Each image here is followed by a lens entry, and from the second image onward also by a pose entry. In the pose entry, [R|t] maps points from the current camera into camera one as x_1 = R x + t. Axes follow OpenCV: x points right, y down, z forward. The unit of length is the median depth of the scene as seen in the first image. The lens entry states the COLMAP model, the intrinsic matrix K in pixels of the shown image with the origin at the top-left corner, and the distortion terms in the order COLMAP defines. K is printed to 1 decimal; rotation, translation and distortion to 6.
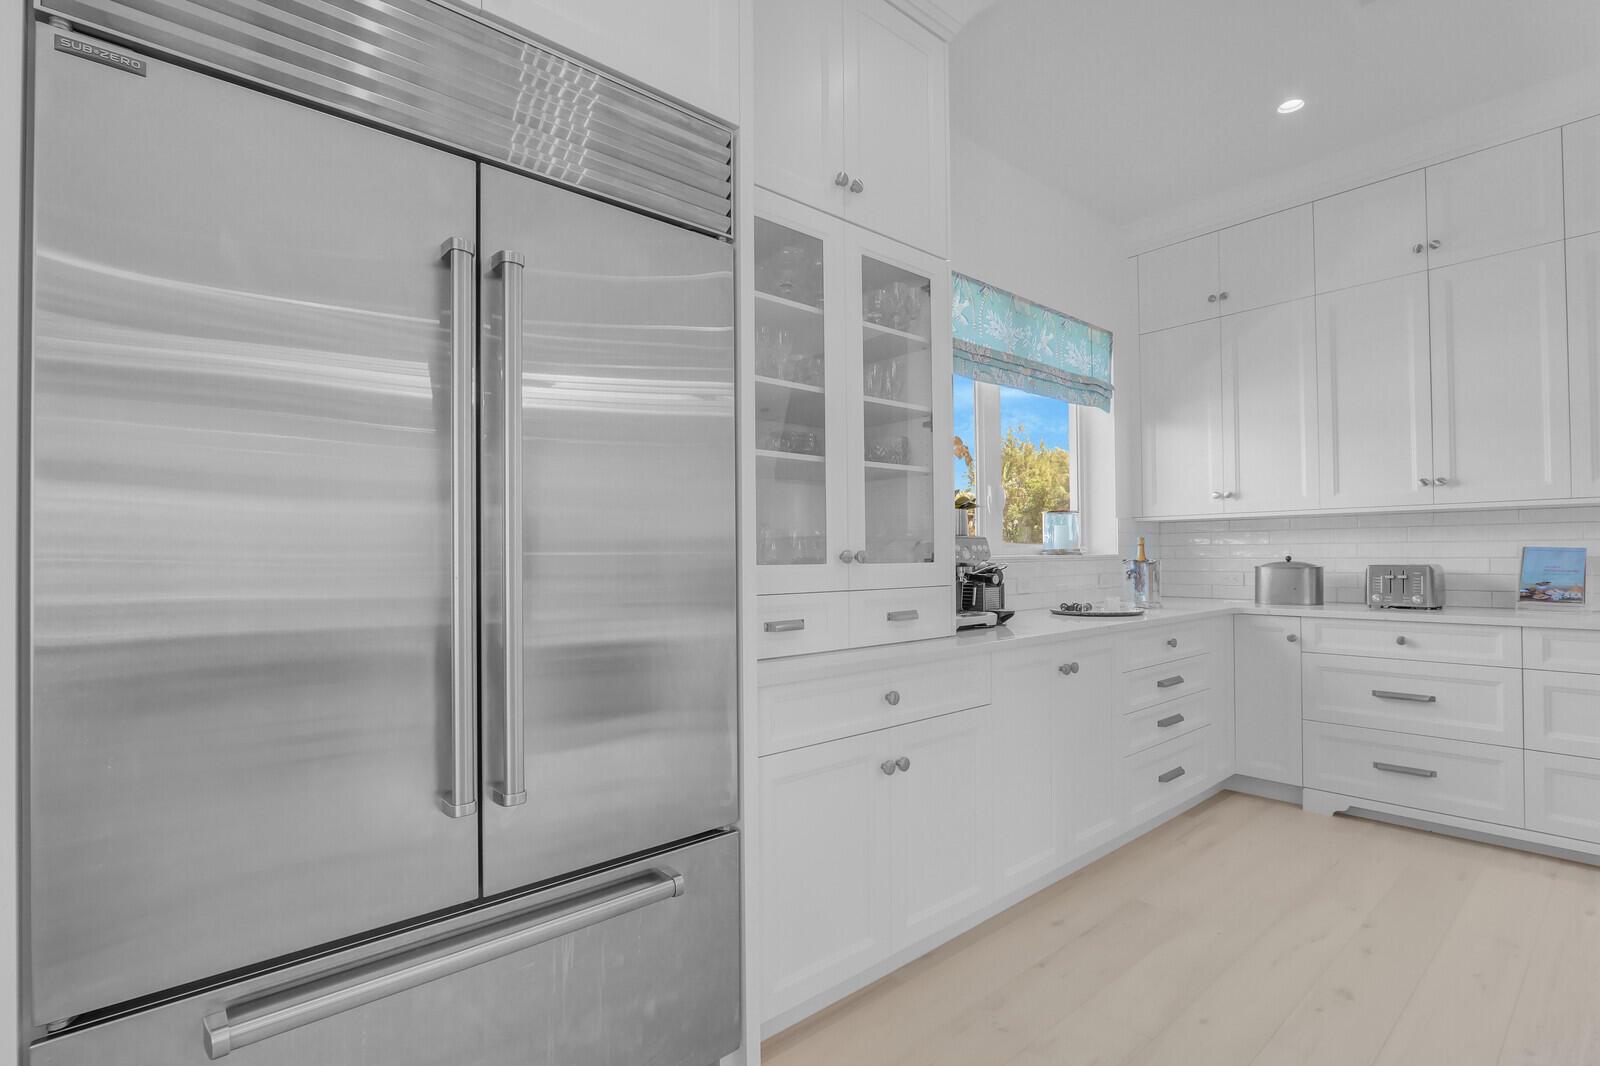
lens RADIAL K [[739.4, 0, 814.7], [0, 739.4, 551.5], [0, 0, 1]] dist [-0.014388, 0.000399]
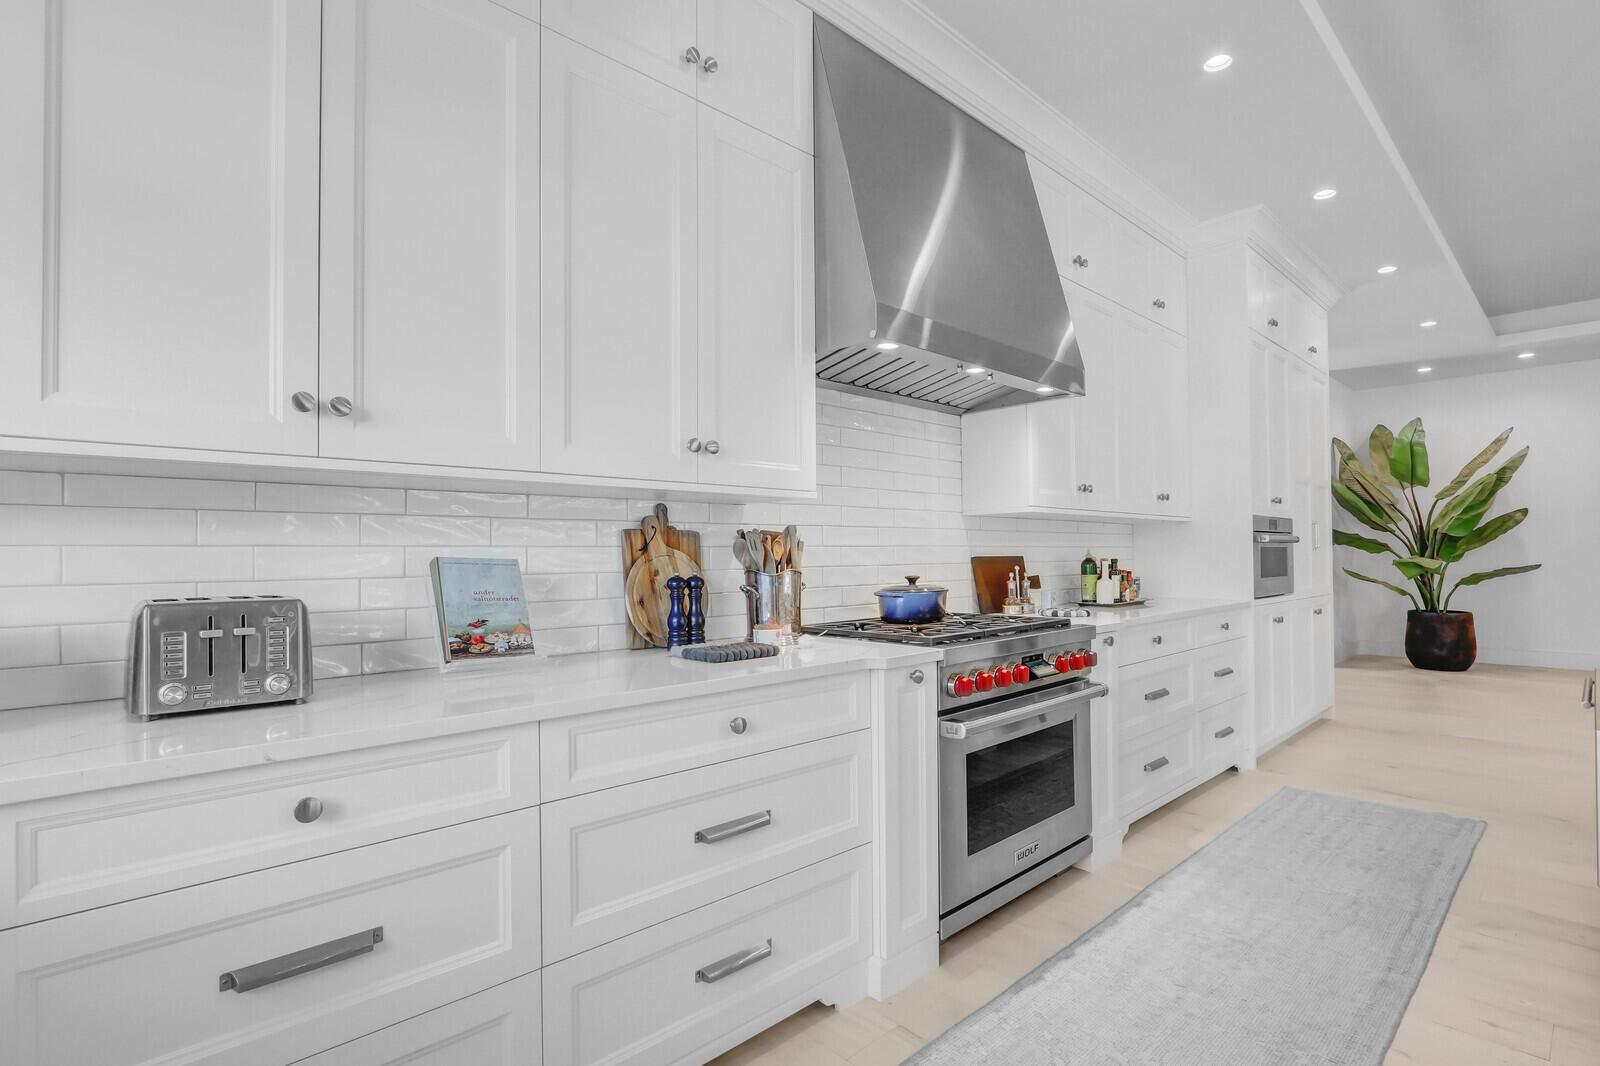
lens RADIAL K [[808.3, 0, 850.8], [0, 808.3, 540.2], [0, 0, 1]] dist [0.000146, 0.000183]
pose [[-0.028226, 0.025057, 0.999287, 0.379317], [0.000907, 0.999686, -0.025042, -0.003352], [-0.999601, 0.000199, -0.028240, 0.733408]]
